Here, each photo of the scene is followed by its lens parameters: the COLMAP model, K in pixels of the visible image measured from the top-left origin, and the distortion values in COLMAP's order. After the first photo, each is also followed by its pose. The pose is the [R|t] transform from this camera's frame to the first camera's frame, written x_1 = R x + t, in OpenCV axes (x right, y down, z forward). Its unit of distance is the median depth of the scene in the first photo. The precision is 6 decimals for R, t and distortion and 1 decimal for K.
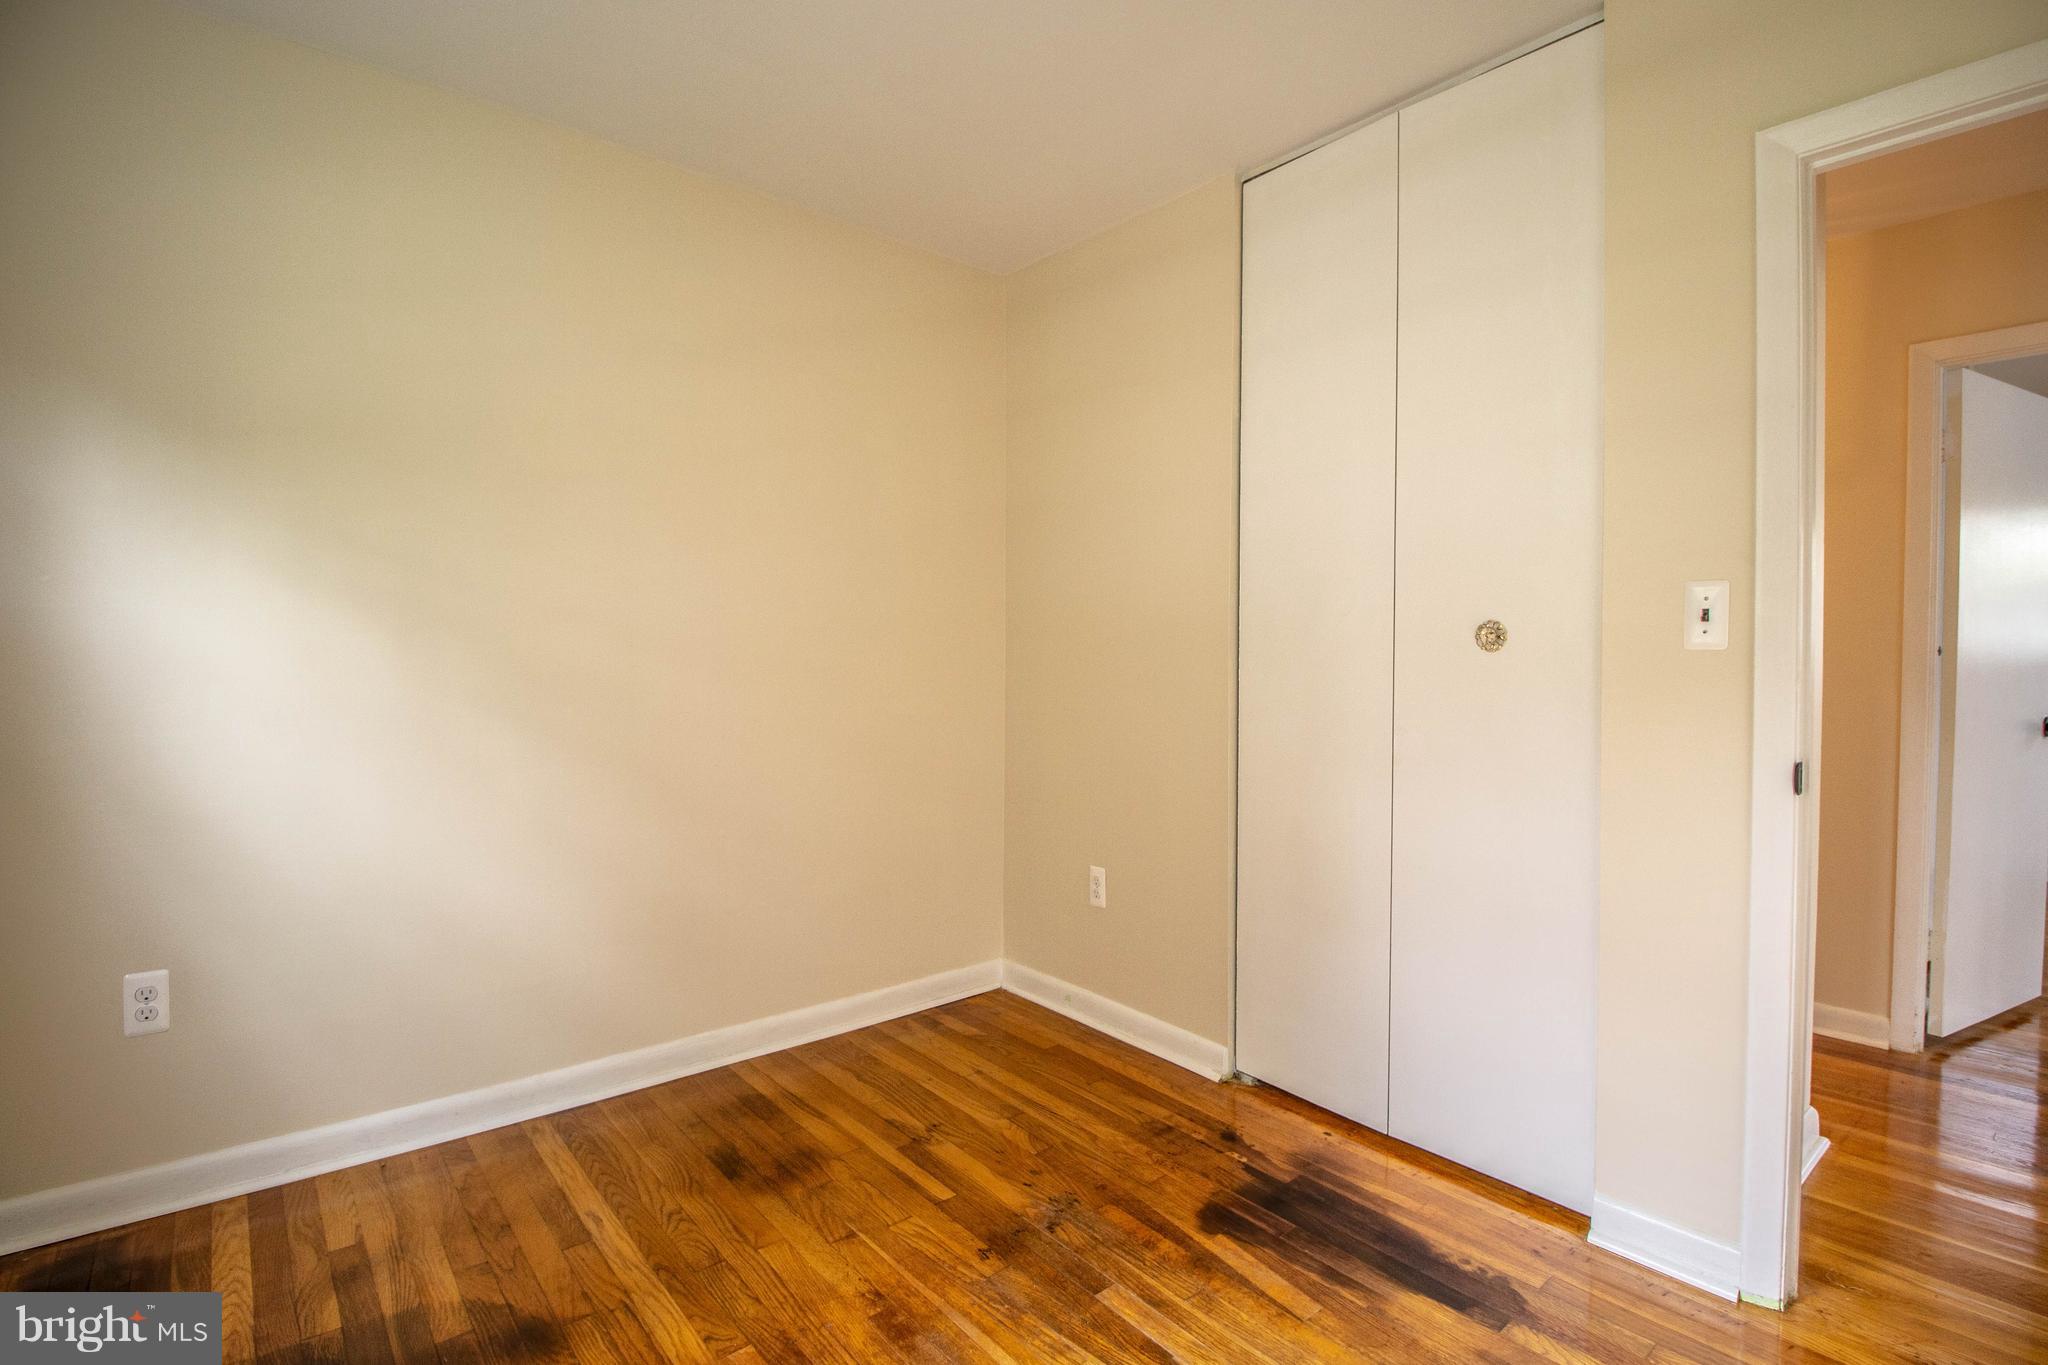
lens RADIAL K [[950.2, 0, 1041.0], [0, 950.2, 674.9], [0, 0, 1]] dist [0.003718, -0.014887]
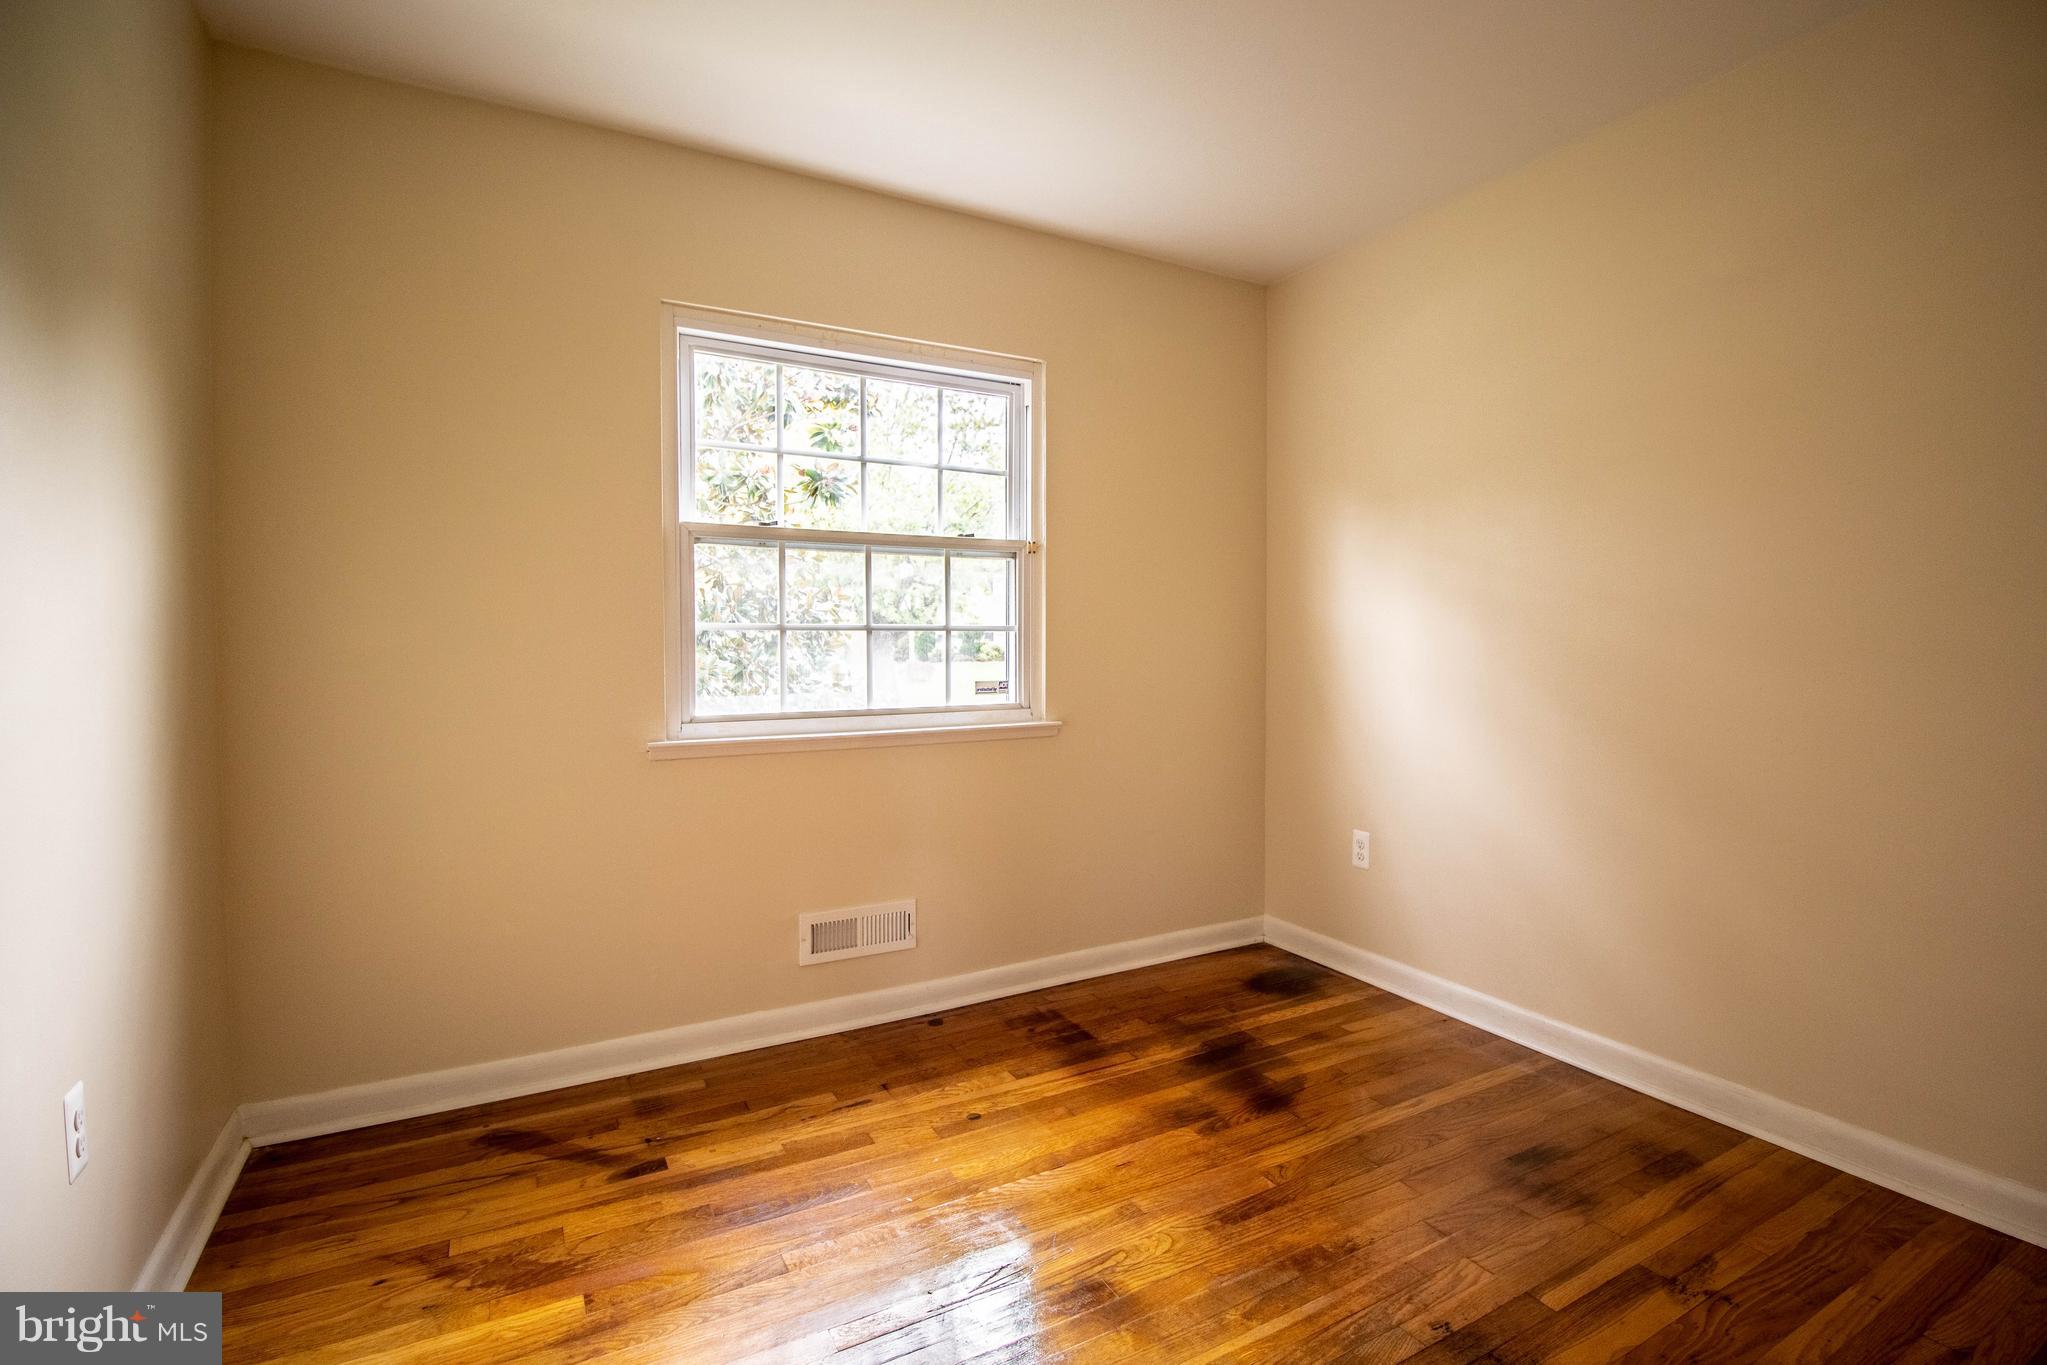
lens RADIAL K [[949.7, 0, 1040.5], [0, 949.7, 674.9], [0, 0, 1]] dist [0.003718, -0.014887]
pose [[-0.195839, 0.029476, -0.980193, 0.794436], [-0.012303, 0.999396, 0.032511, -0.008607], [0.980559, 0.018426, -0.195358, 0.753681]]
